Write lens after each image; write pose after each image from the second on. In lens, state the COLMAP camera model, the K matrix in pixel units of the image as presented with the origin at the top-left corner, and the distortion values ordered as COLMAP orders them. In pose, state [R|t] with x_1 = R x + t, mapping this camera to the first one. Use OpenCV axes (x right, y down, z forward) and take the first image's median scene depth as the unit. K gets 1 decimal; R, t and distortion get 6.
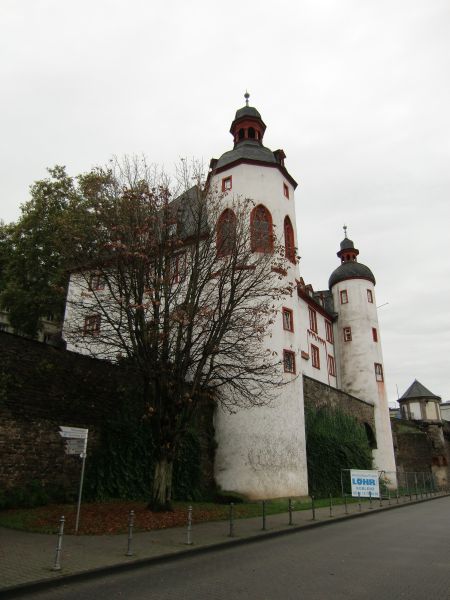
lens RADIAL K [[435.2, 0, 225.0], [0, 435.2, 300.0], [0, 0, 1]] dist [-0.026523, 0.001066]
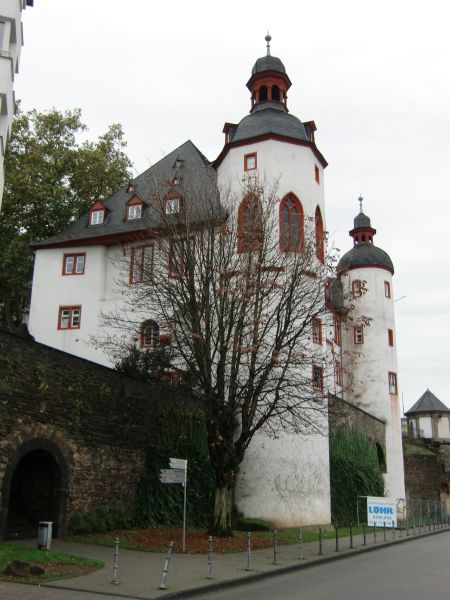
lens RADIAL K [[632.9, 0, 225.0], [0, 632.9, 300.0], [0, 0, 1]] dist [-0.012432, 0.000934]
pose [[0.990297, 0.050490, 0.129467, -0.176344], [-0.060421, 0.995429, 0.073965, -0.084889], [-0.125140, -0.081070, 0.988821, -0.206006]]
